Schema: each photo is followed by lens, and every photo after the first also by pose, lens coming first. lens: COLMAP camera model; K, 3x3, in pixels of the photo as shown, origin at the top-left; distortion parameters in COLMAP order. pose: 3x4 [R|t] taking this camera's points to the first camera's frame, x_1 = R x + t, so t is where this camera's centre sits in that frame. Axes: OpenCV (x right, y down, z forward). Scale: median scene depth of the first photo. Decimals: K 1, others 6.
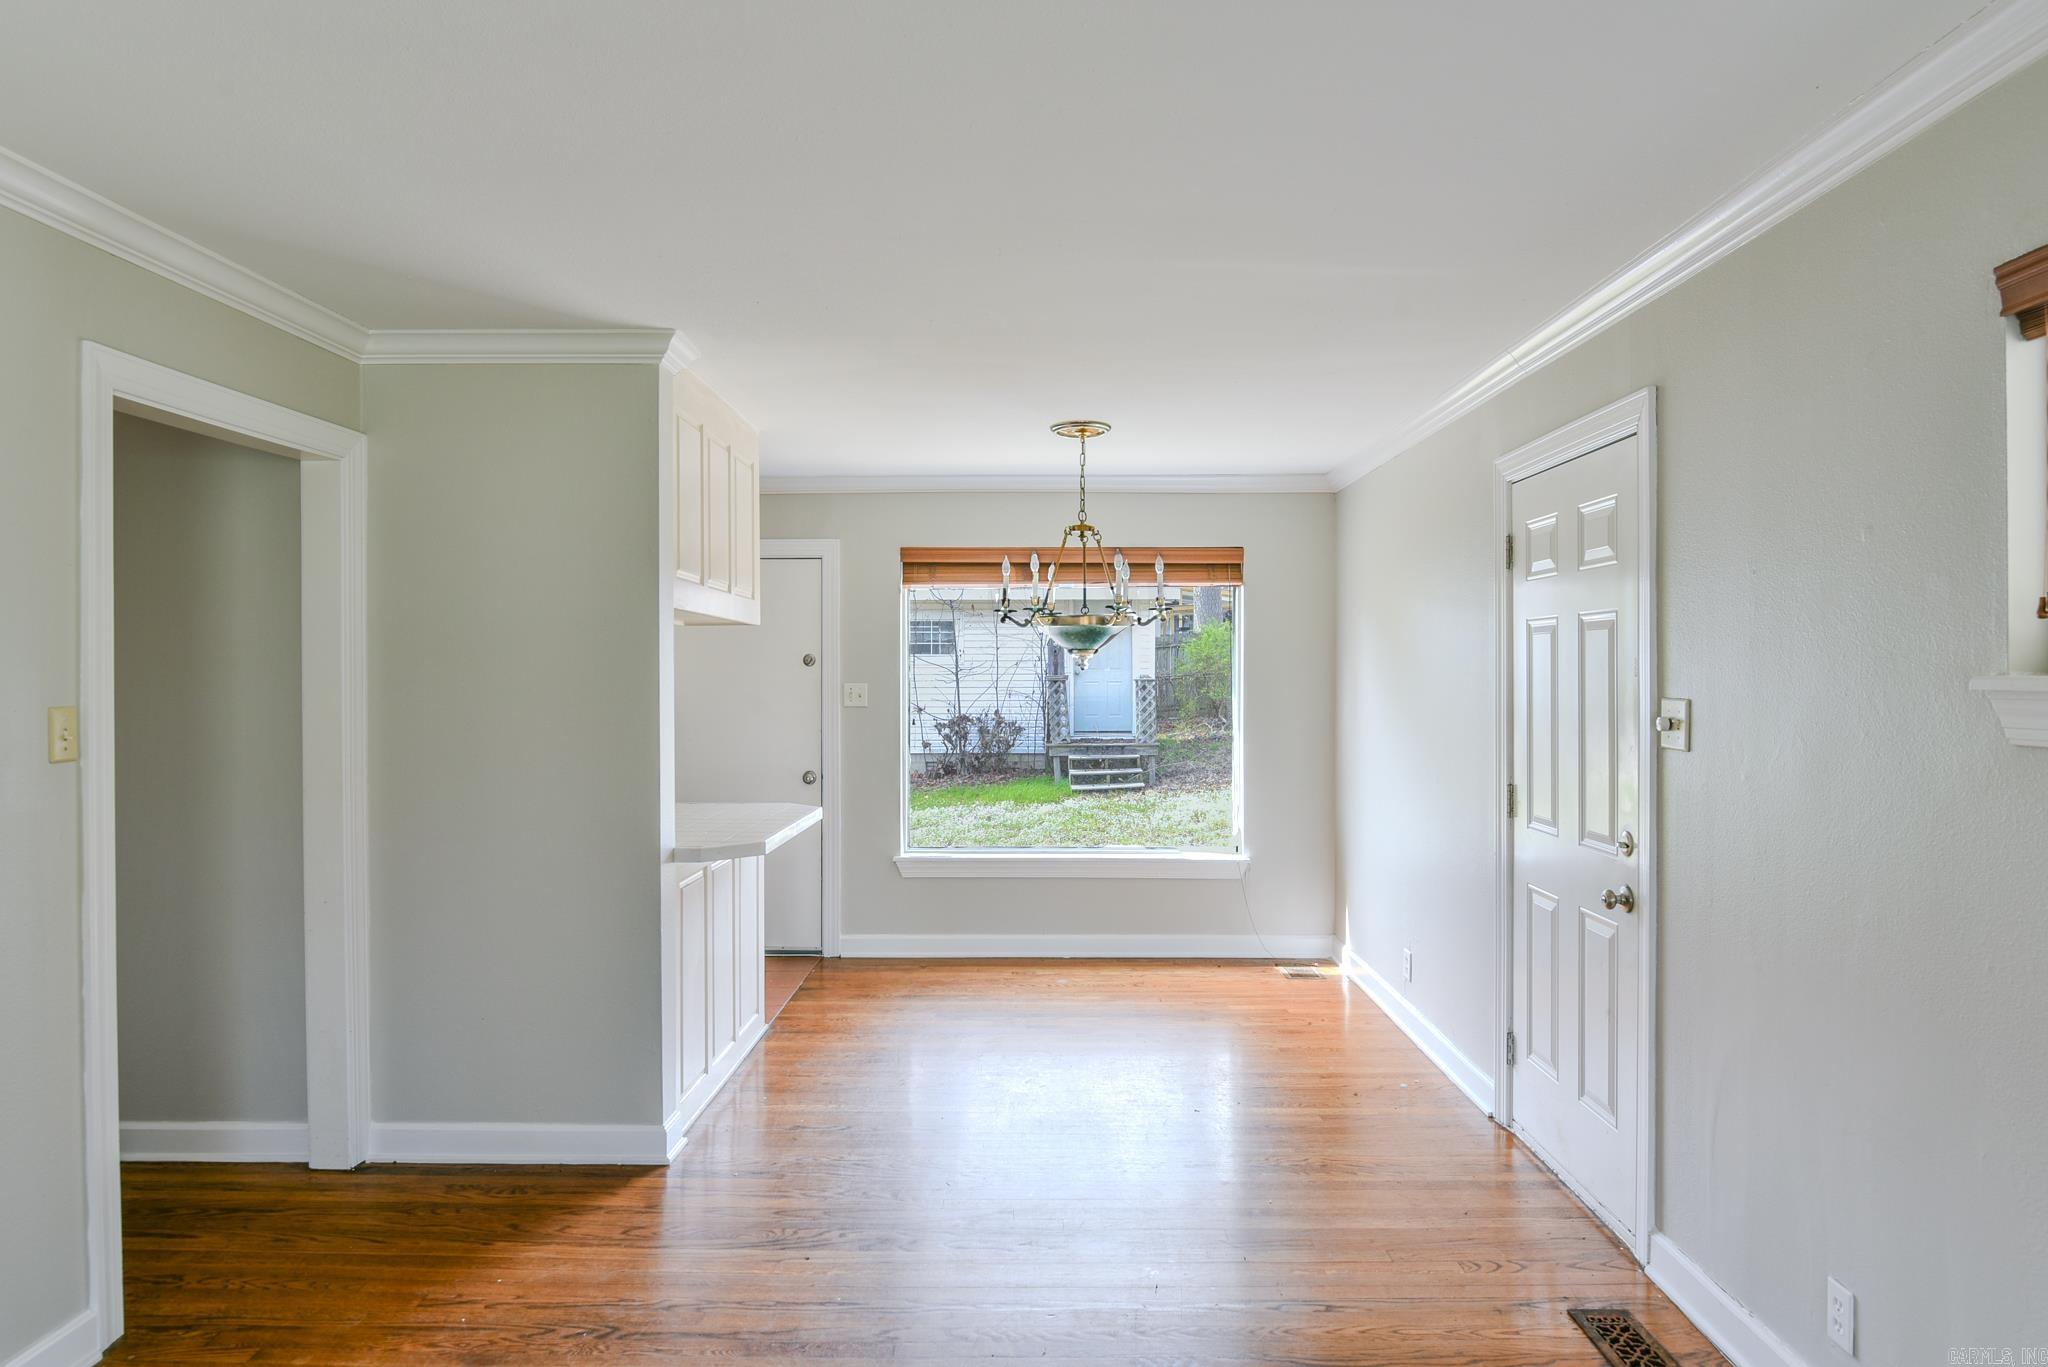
lens RADIAL K [[1138.0, 0, 1024.2], [0, 1138.0, 682.2], [0, 0, 1]] dist [0.004070, 0.000948]
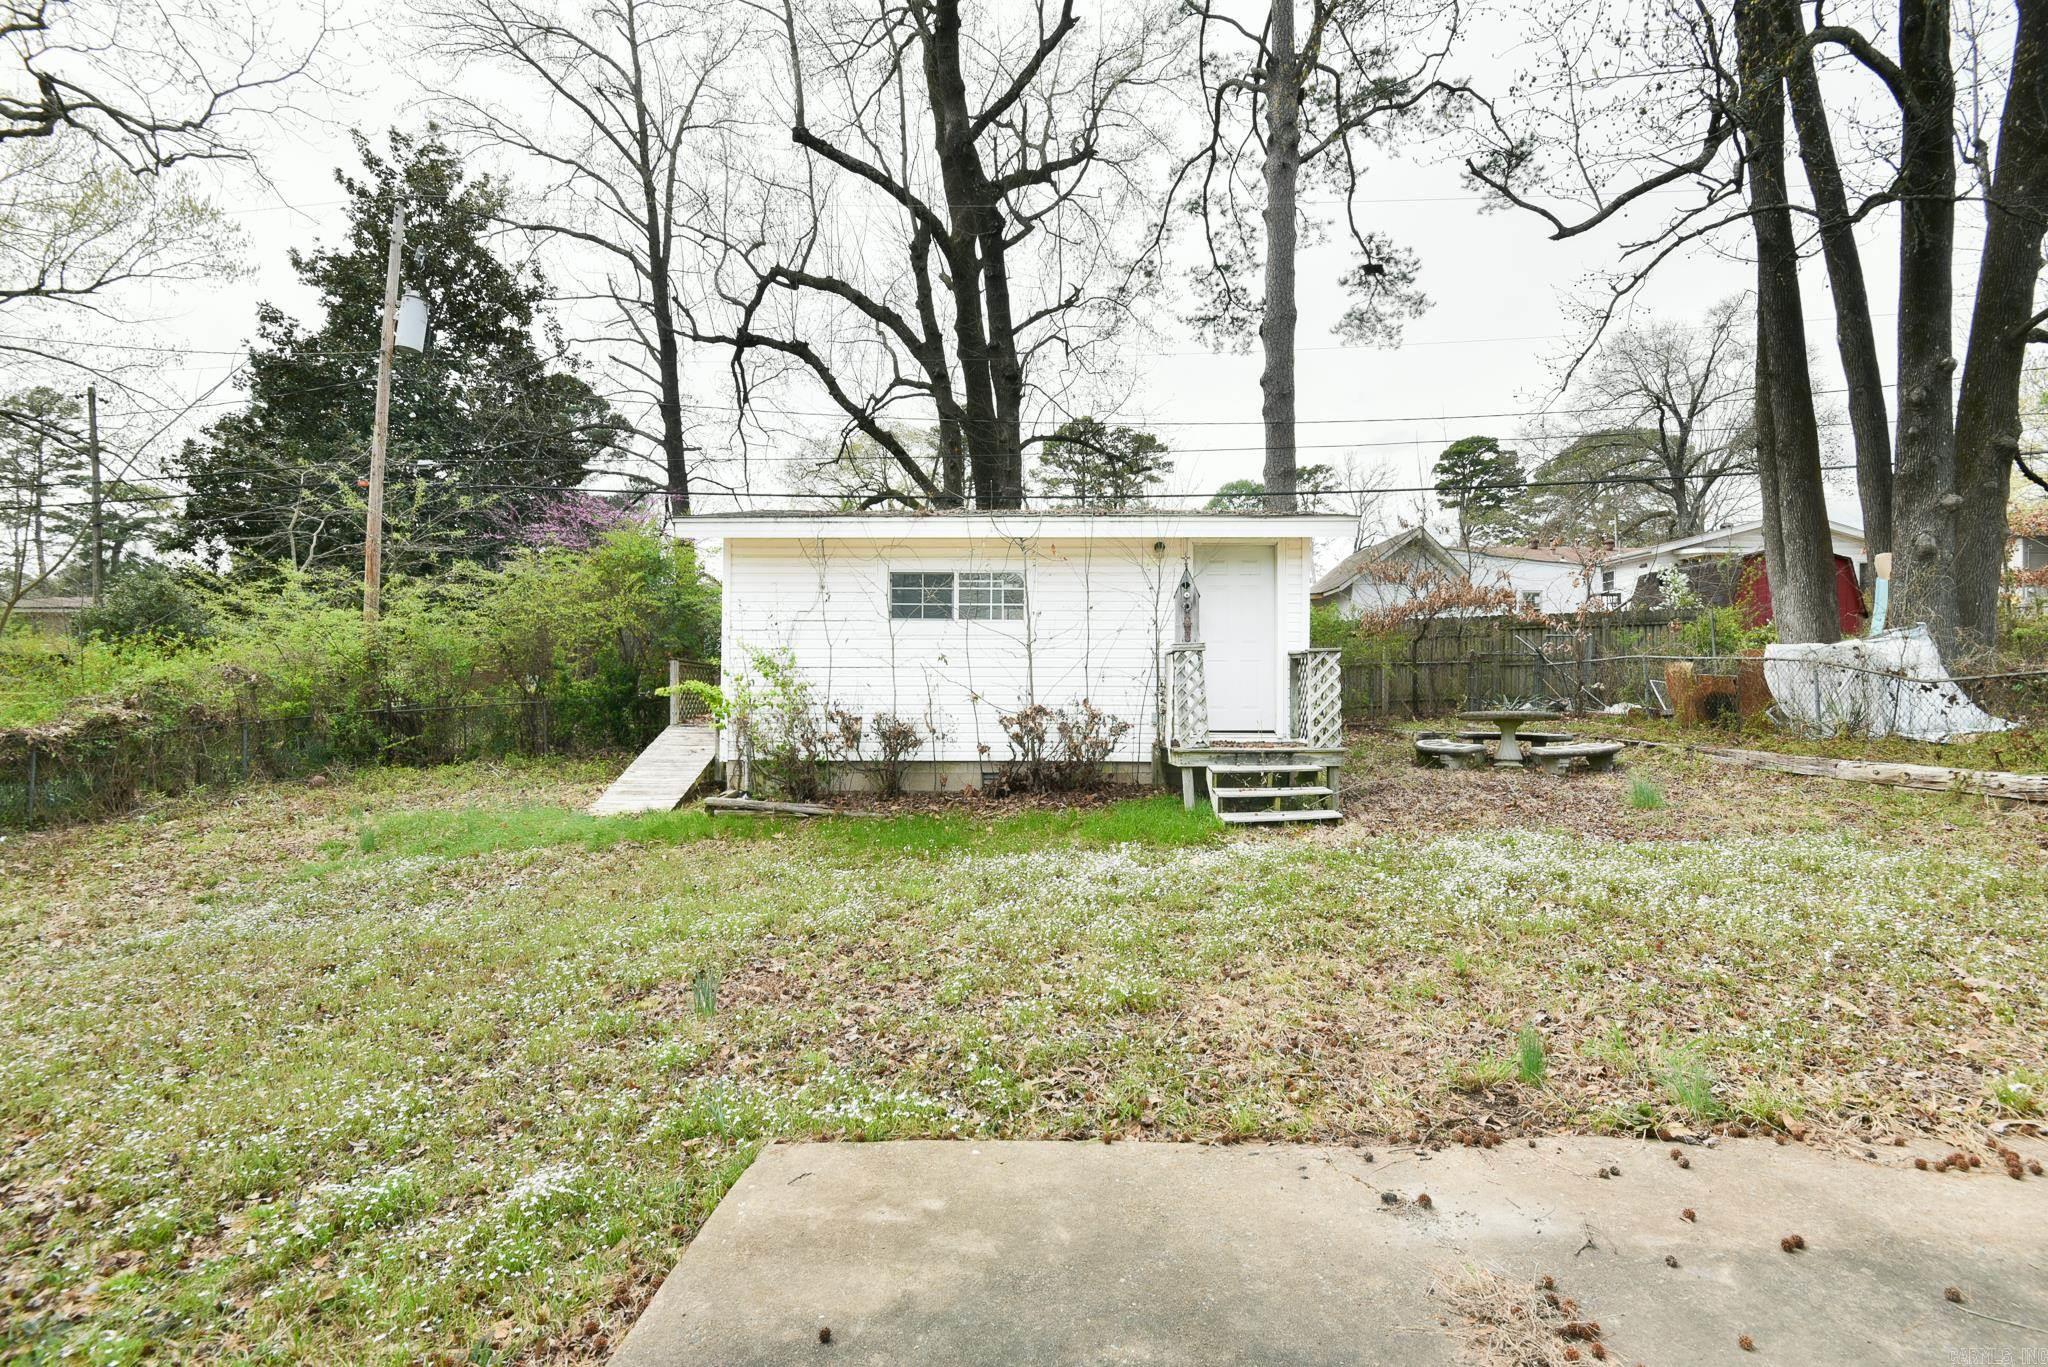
lens RADIAL K [[964.1, 0, 1024.2], [0, 964.1, 683.6], [0, 0, 1]] dist [-0.000137, -0.000002]
pose [[0.999854, 0.004948, -0.016366, -0.052878], [-0.005198, 0.999869, -0.015297, 0.024431], [0.016288, 0.015380, 0.999749, 0.416398]]
